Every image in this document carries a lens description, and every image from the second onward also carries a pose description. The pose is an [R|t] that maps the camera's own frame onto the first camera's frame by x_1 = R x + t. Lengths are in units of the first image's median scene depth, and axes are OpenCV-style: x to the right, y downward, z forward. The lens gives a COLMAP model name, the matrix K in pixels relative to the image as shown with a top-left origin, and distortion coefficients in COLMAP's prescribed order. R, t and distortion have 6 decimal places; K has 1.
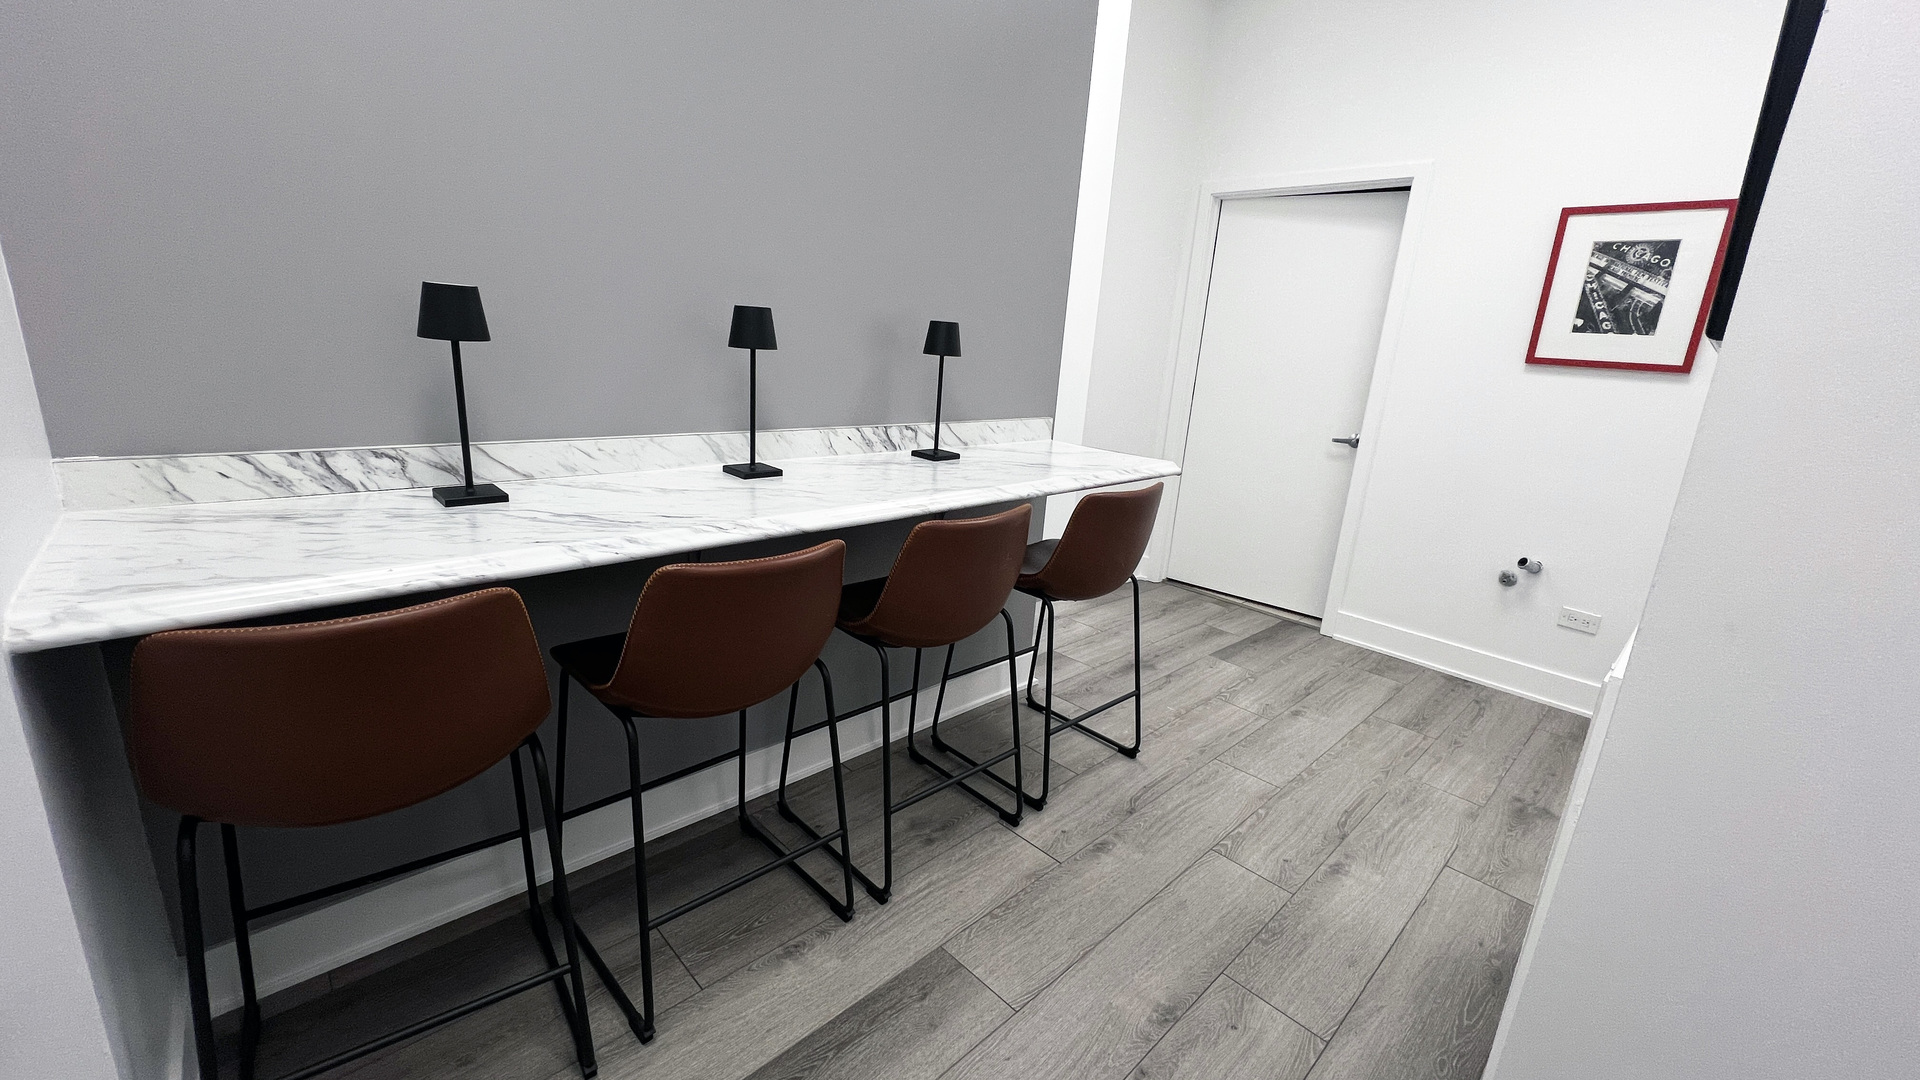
lens RADIAL K [[766.0, 0, 953.7], [0, 766.0, 530.8], [0, 0, 1]] dist [-0.001168, 0.000527]
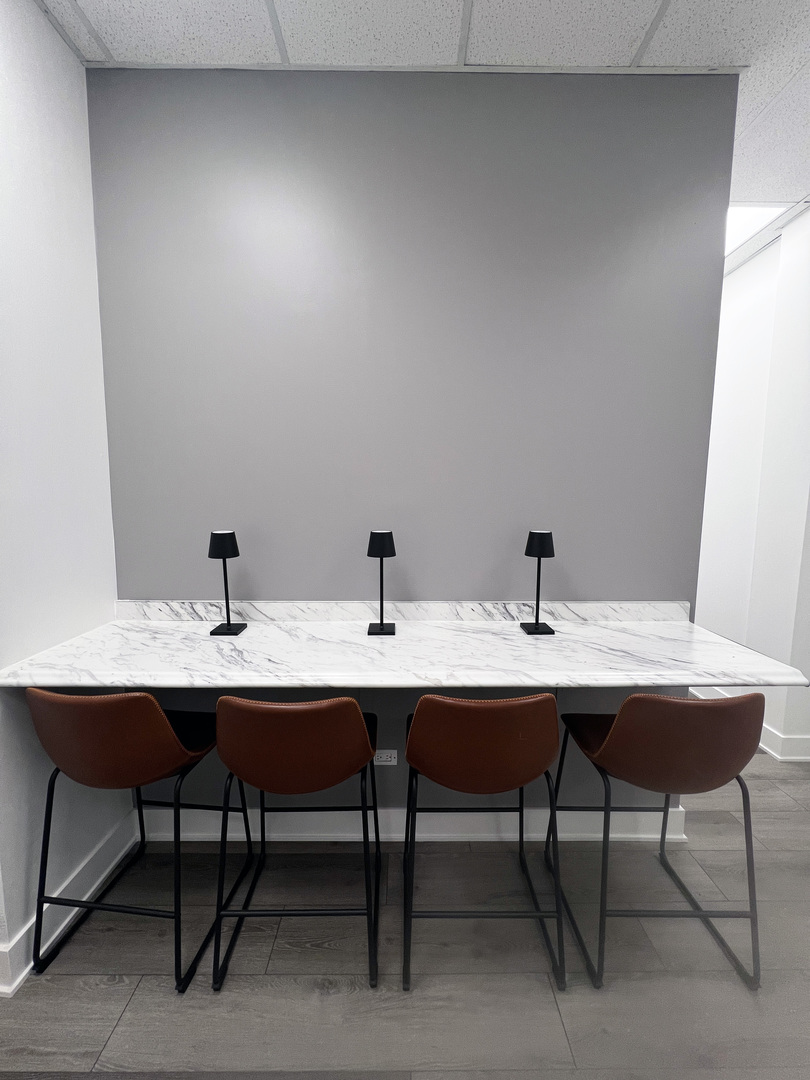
lens RADIAL K [[429.2, 0, 408.6], [0, 429.2, 535.4], [0, 0, 1]] dist [0.001403, 0.000764]
pose [[0.721678, 0.004785, -0.692212, 0.330043], [-0.129868, 0.983156, -0.128600, -0.133764], [0.679937, 0.182704, 0.710144, 0.295519]]
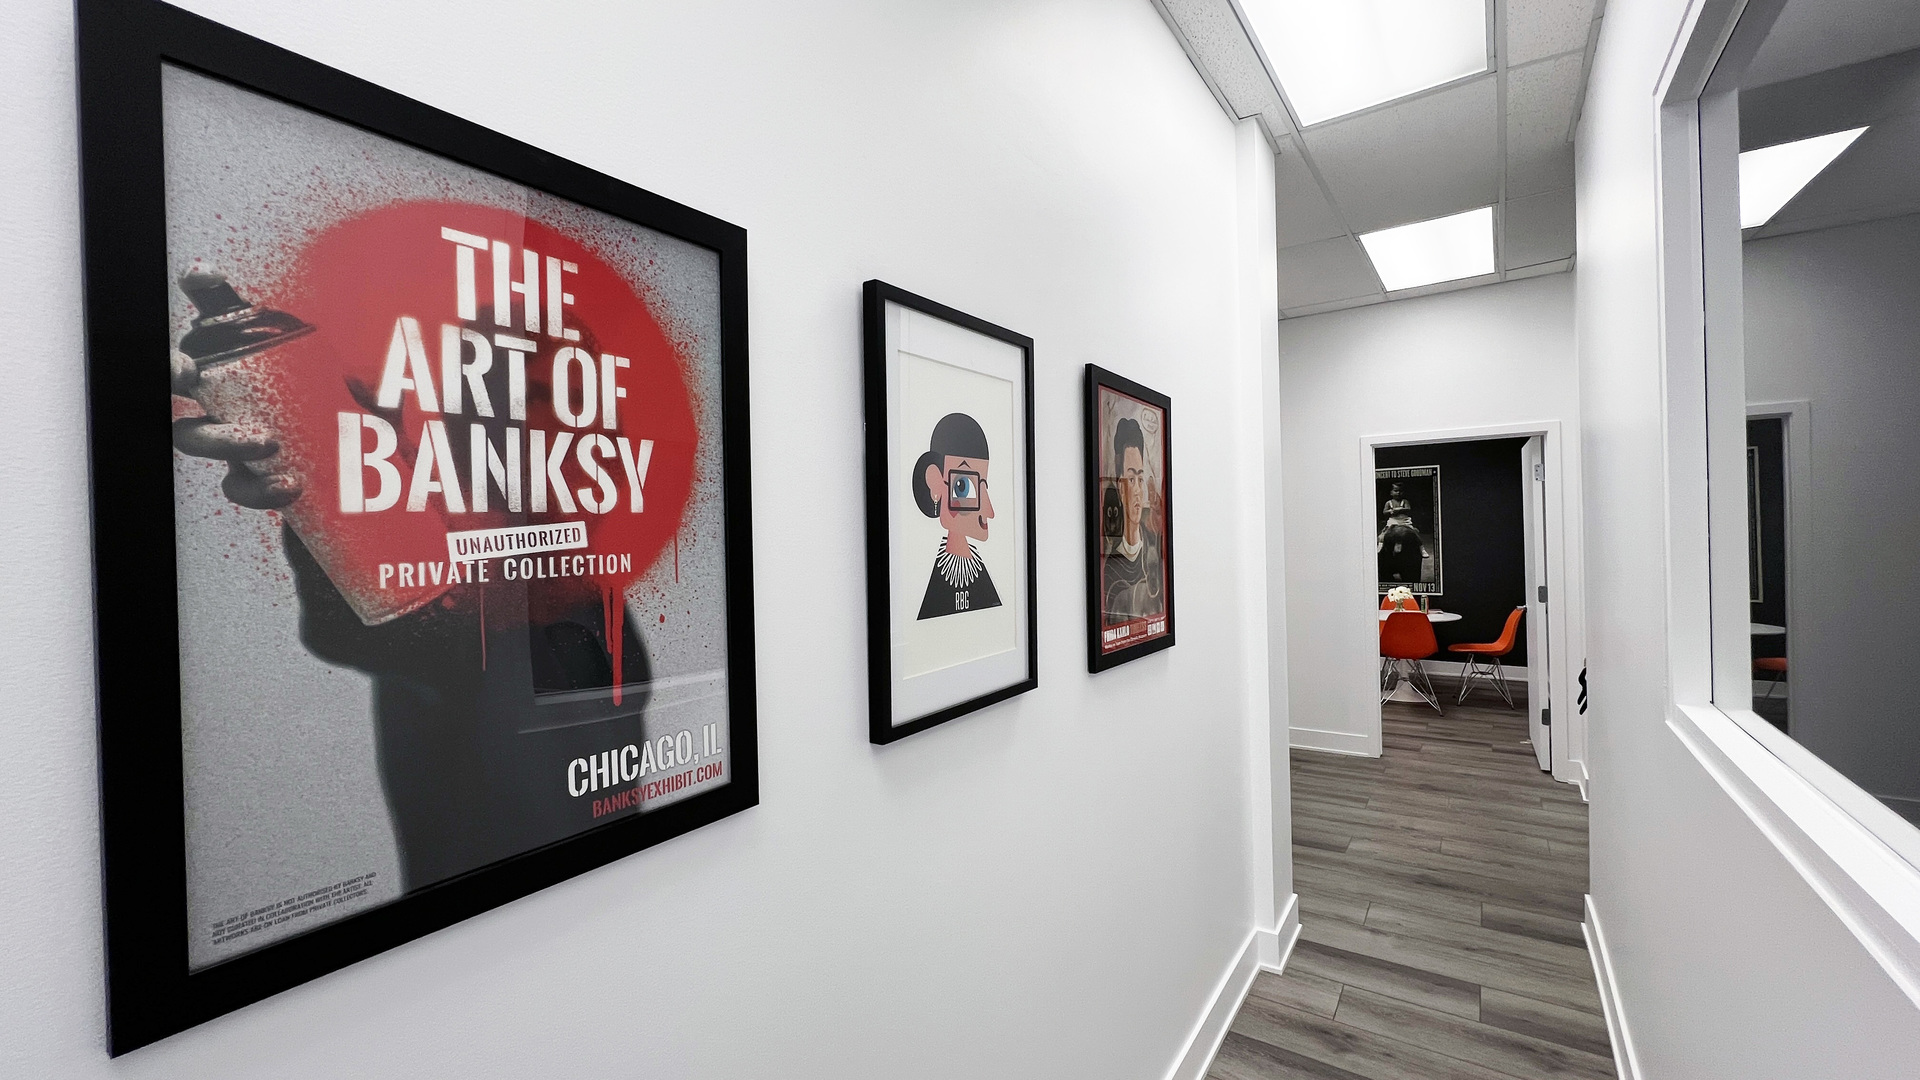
lens RADIAL K [[767.5, 0, 968.0], [0, 767.5, 552.3], [0, 0, 1]] dist [-0.002999, 0.000697]
pose [[-0.205582, -0.095471, 0.973972, -0.860892], [0.249457, 0.957242, 0.146486, -0.809505], [-0.946312, 0.273079, -0.172975, 2.418801]]
